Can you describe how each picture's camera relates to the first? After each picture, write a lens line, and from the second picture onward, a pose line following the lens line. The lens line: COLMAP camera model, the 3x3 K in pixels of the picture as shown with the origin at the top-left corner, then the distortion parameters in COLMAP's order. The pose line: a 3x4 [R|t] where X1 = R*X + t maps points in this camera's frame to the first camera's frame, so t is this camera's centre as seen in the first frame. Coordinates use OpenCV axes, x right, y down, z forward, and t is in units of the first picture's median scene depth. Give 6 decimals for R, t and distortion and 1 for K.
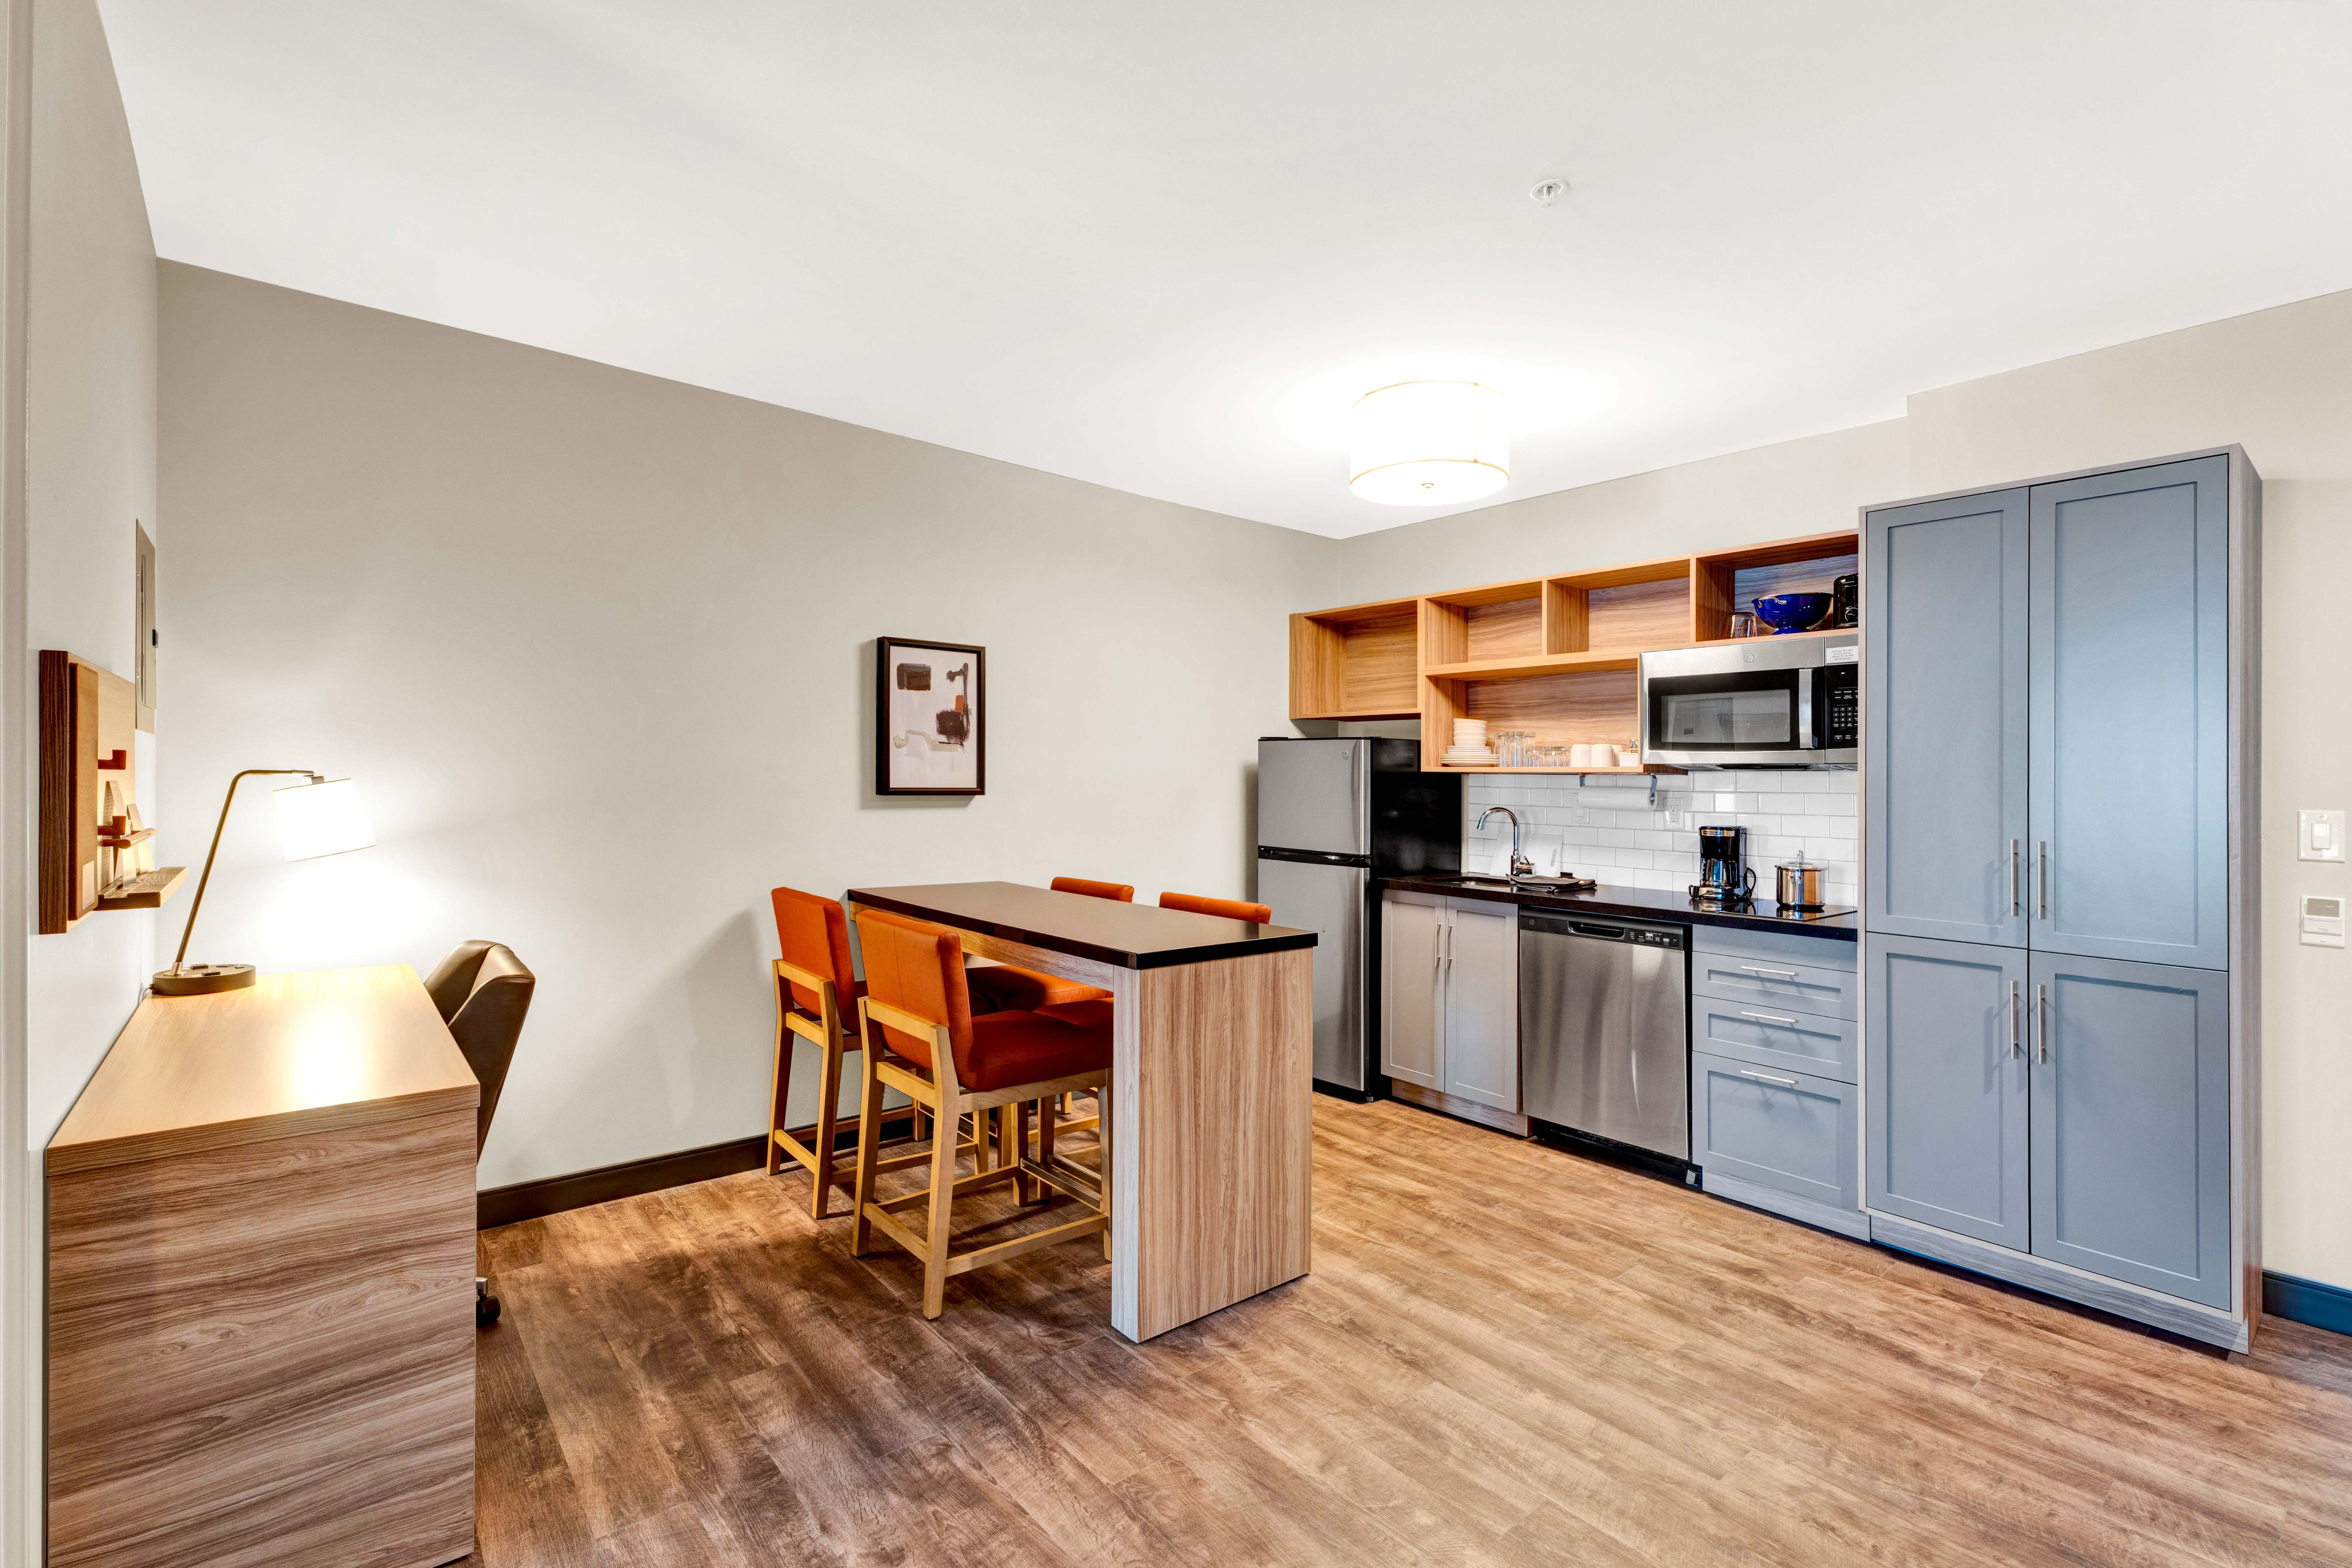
lens RADIAL K [[1050.5, 0, 1172.2], [0, 1050.5, 768.6], [0, 0, 1]] dist [0.006018, 0.000764]
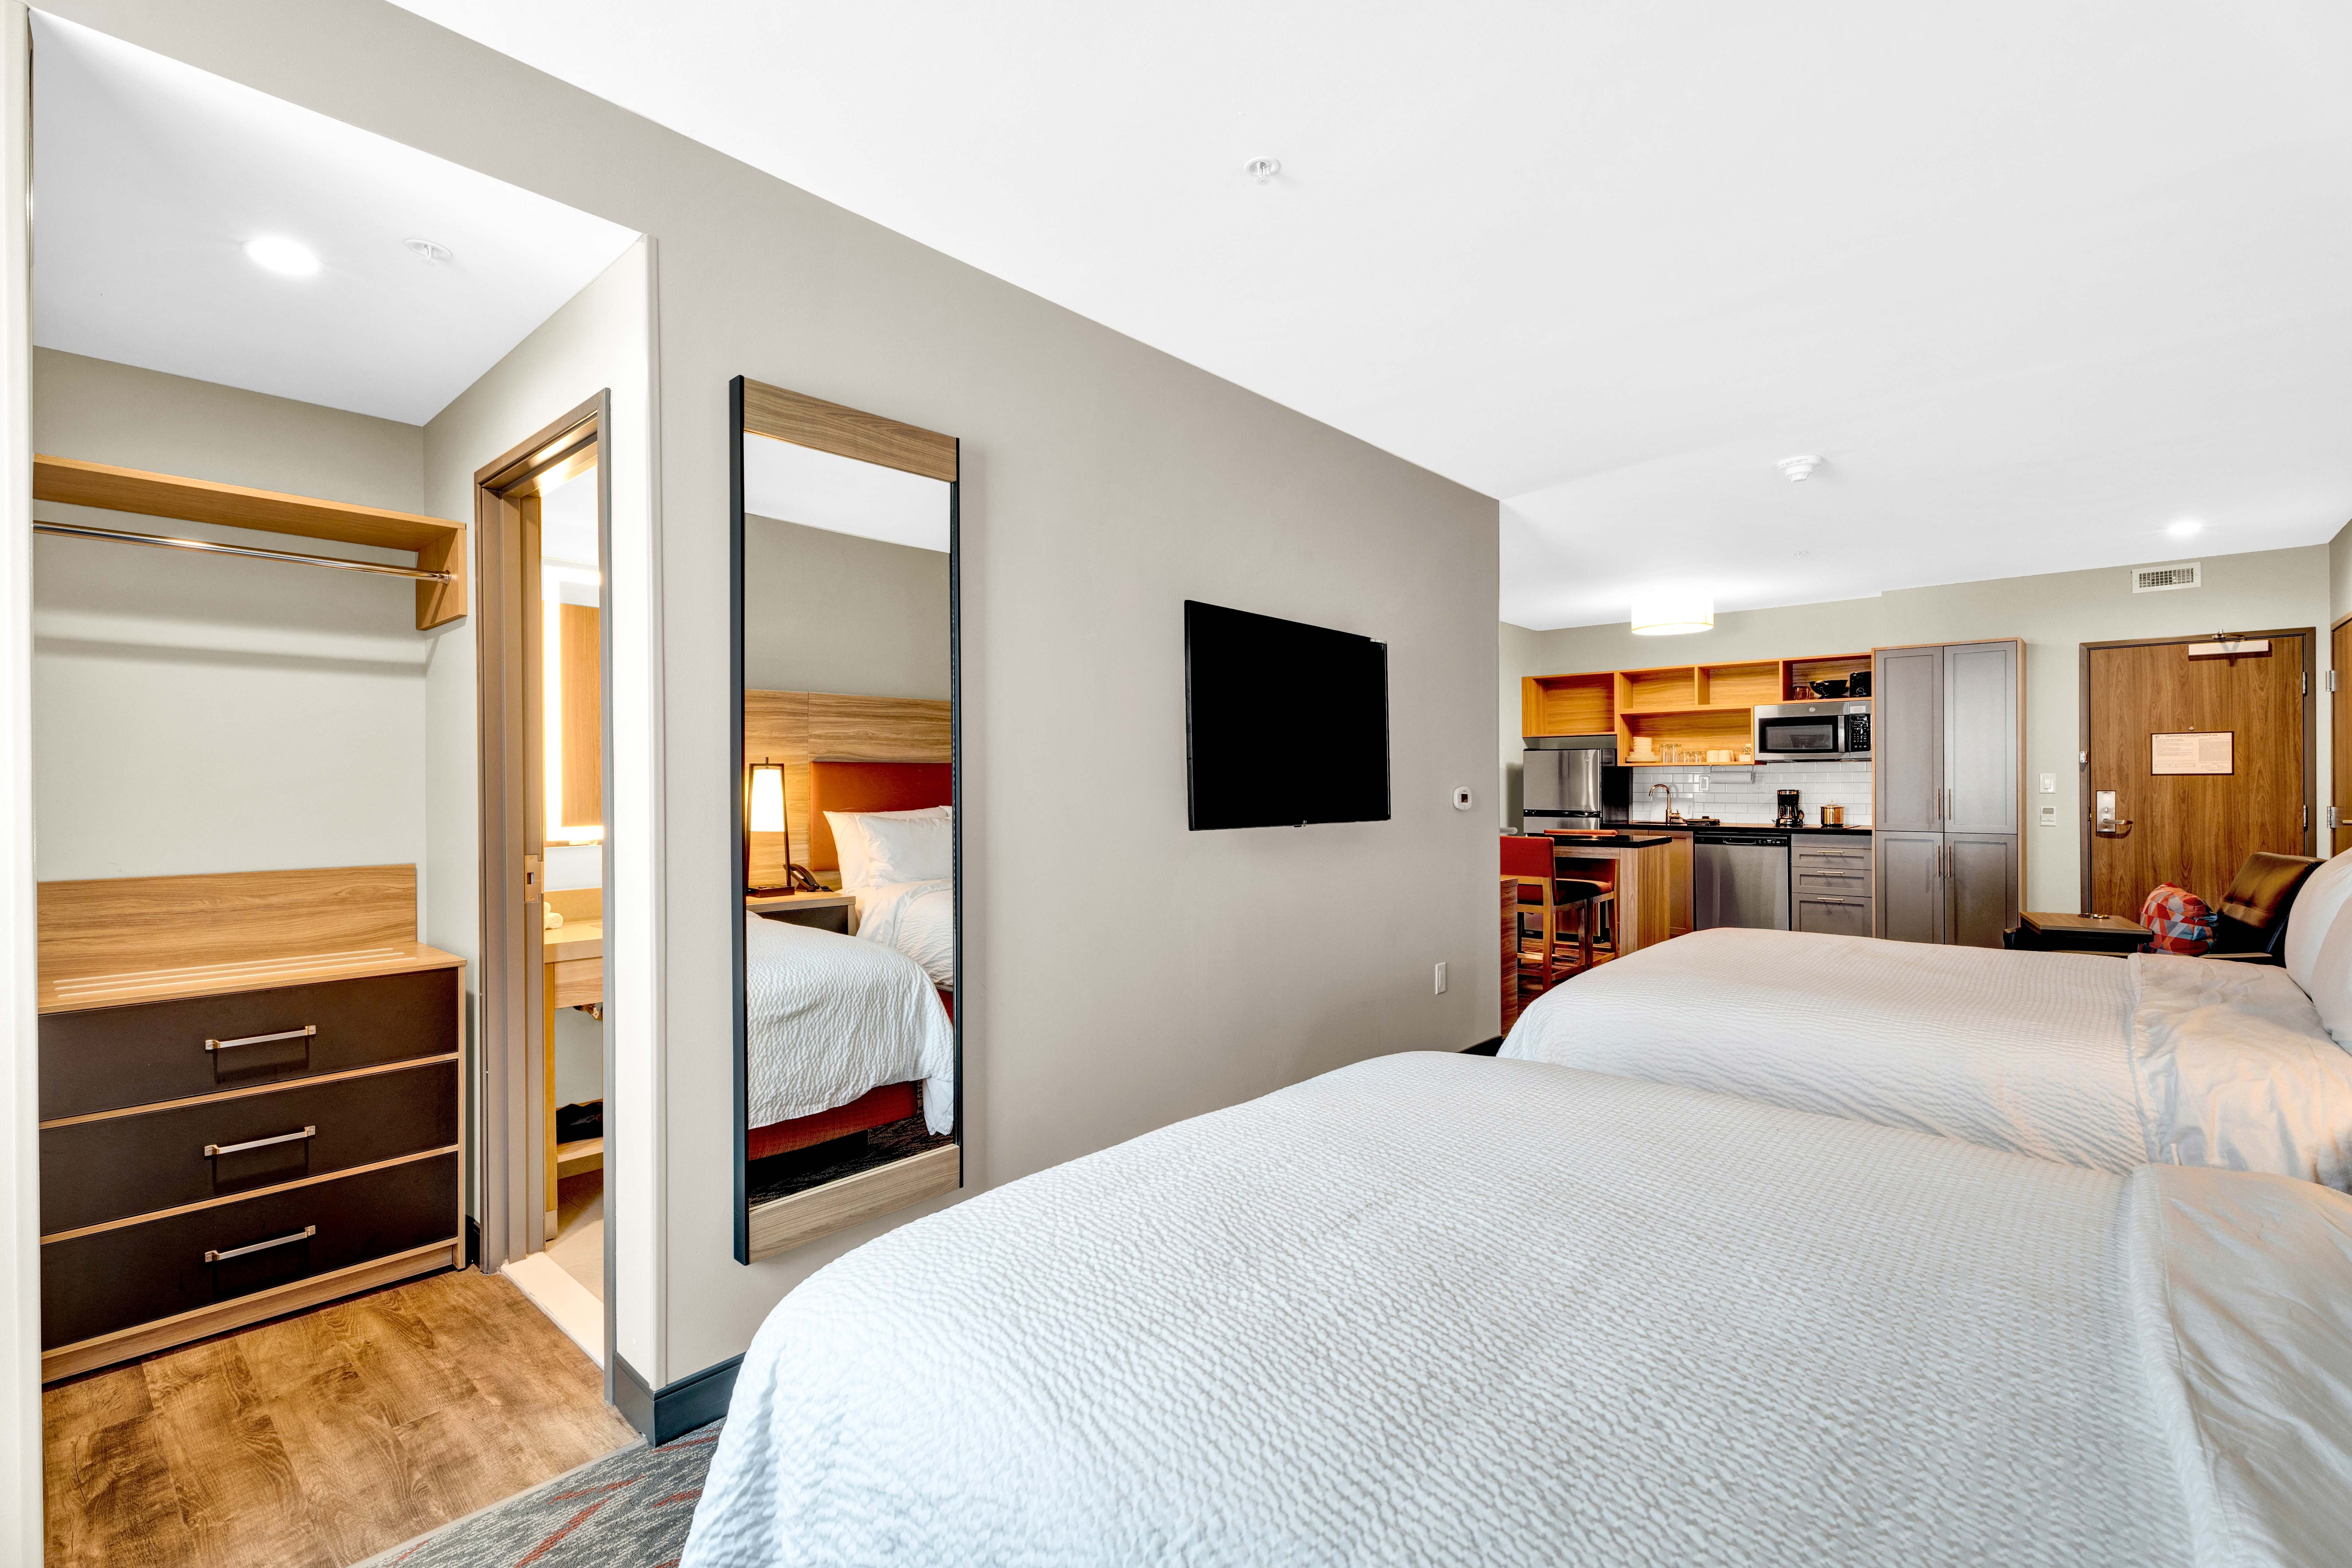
lens RADIAL K [[1050.5, 0, 1159.1], [0, 1050.5, 785.6], [0, 0, 1]] dist [0.006018, 0.000764]
pose [[0.990676, -0.016631, 0.135220, -0.967990], [0.015335, 0.999826, 0.010617, 0.006244], [-0.135373, -0.008444, 0.990759, -0.864080]]
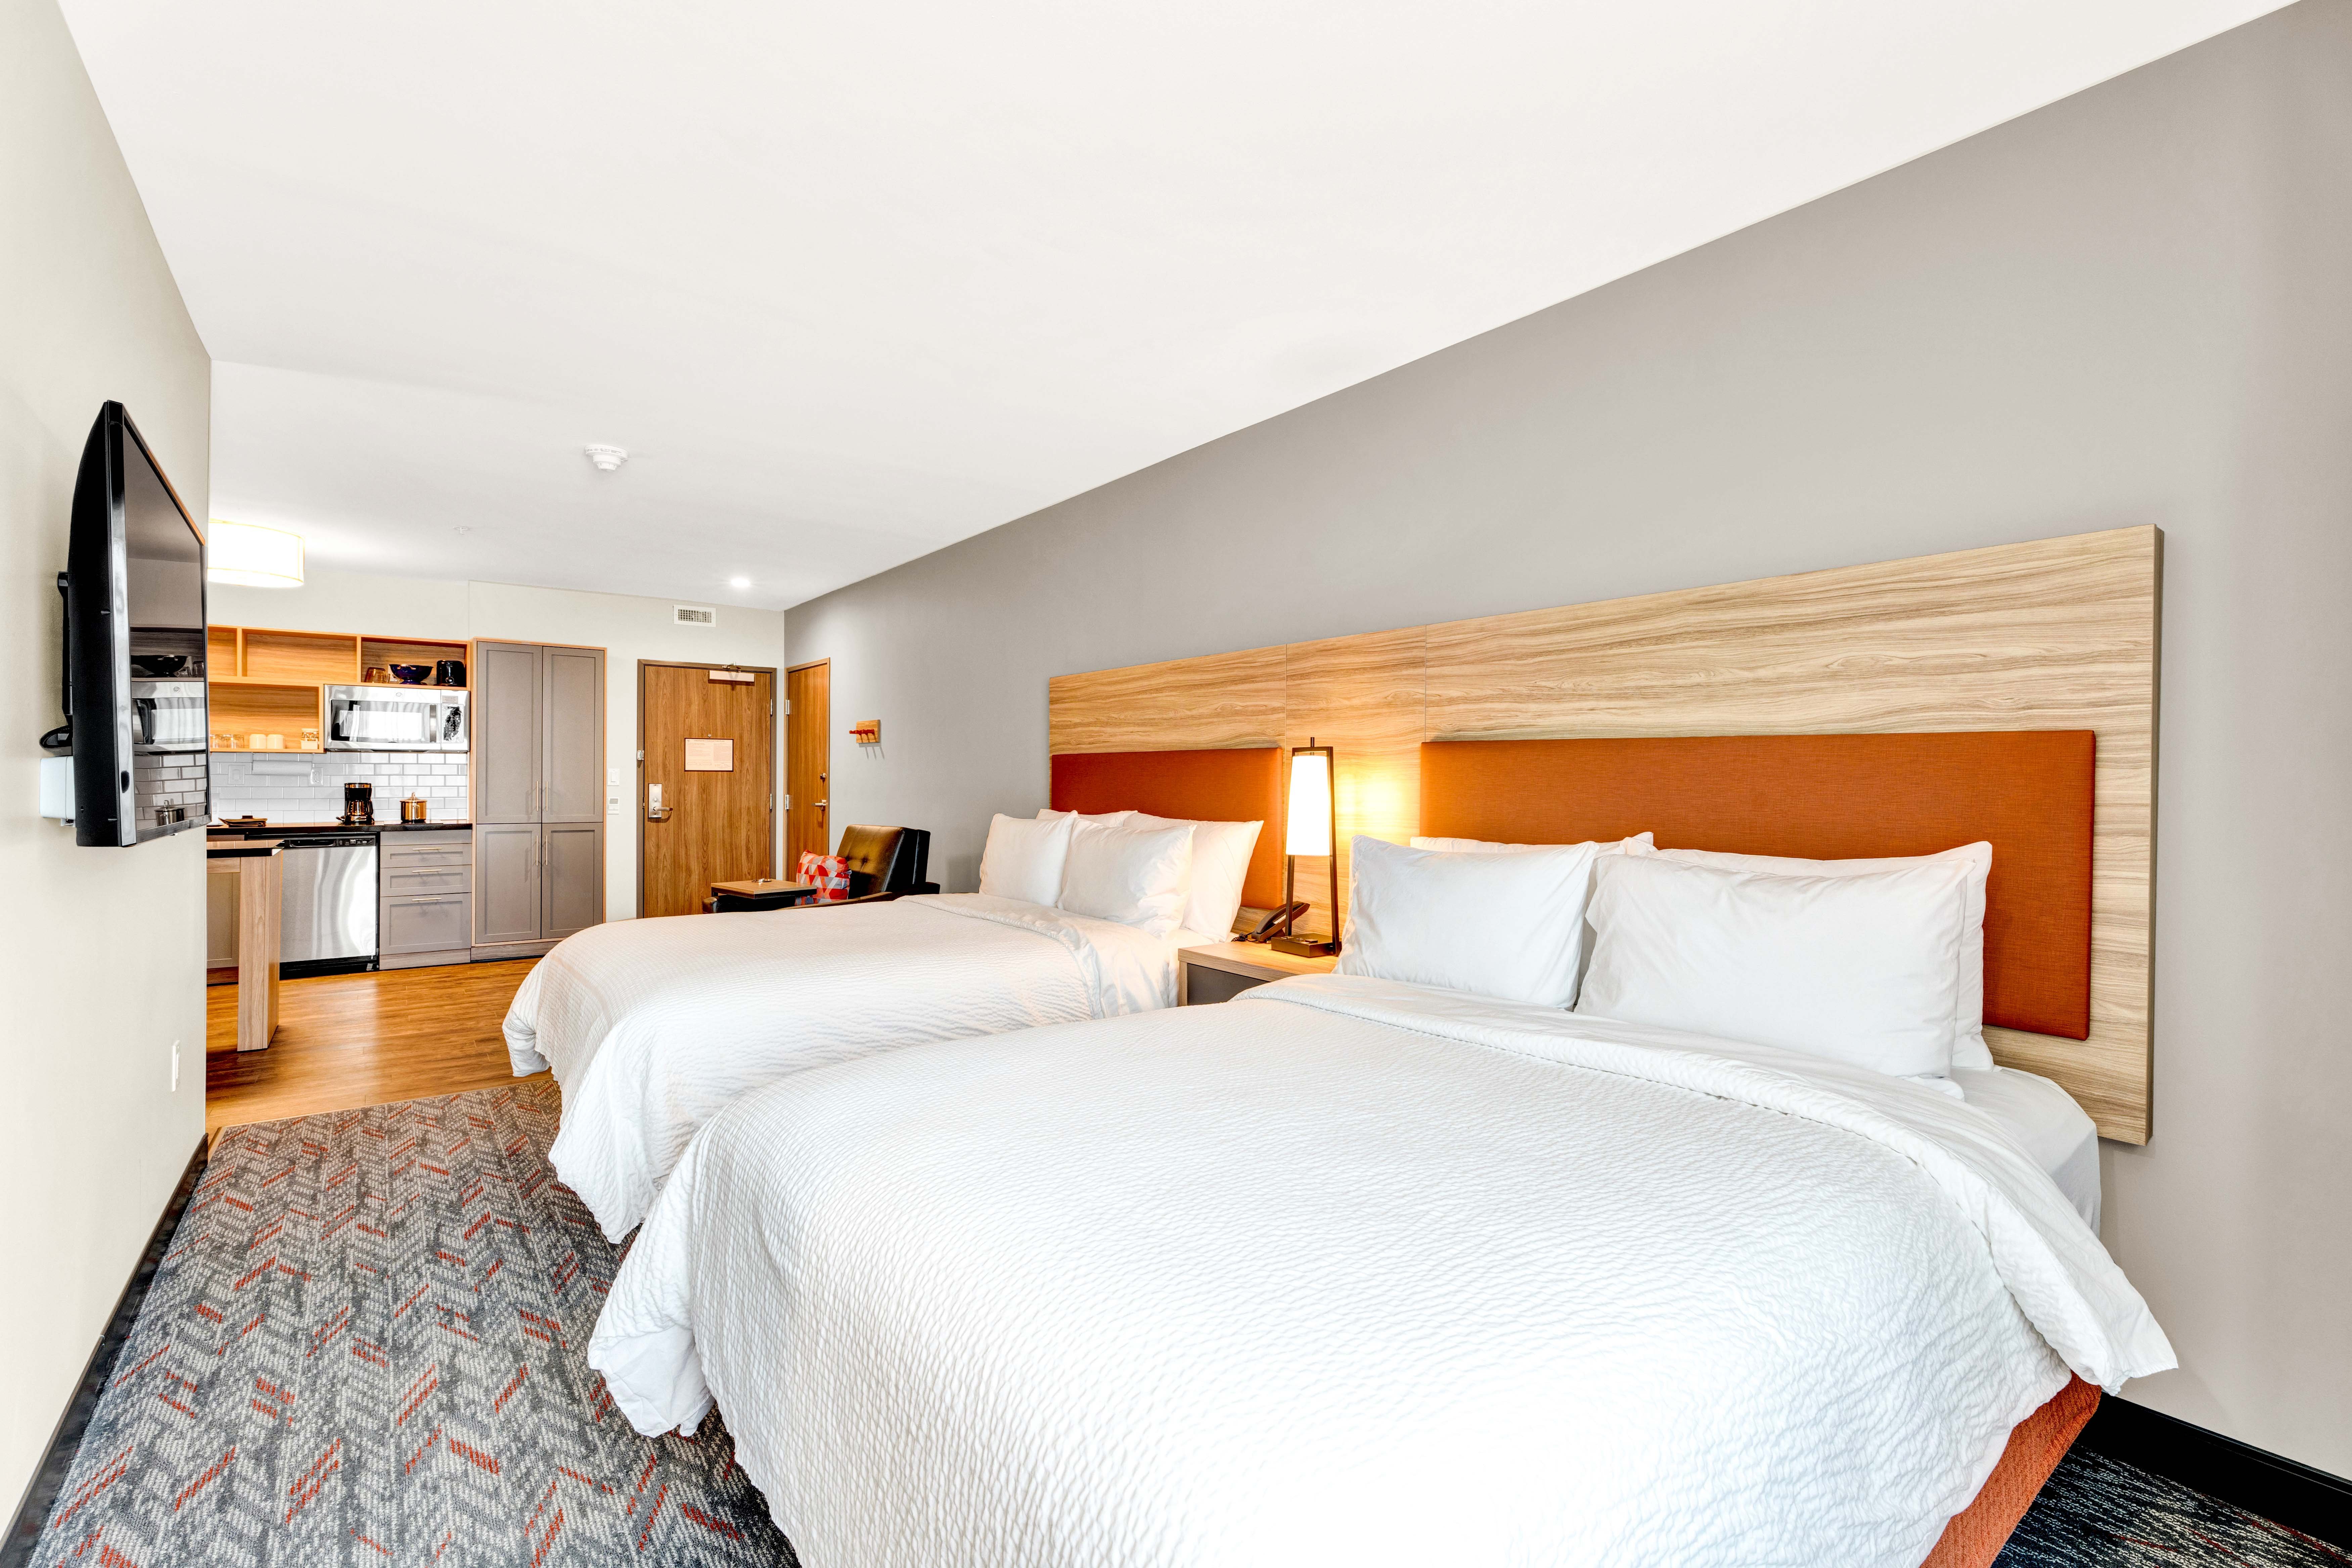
lens RADIAL K [[1079.8, 0, 1184.9], [0, 1079.8, 783.2], [0, 0, 1]] dist [0.005673, 0.000322]
pose [[0.030079, -0.017549, 0.999393, -1.301699], [-0.012443, 0.999762, 0.017930, 0.004857], [-0.999470, -0.012975, 0.029854, -0.480985]]
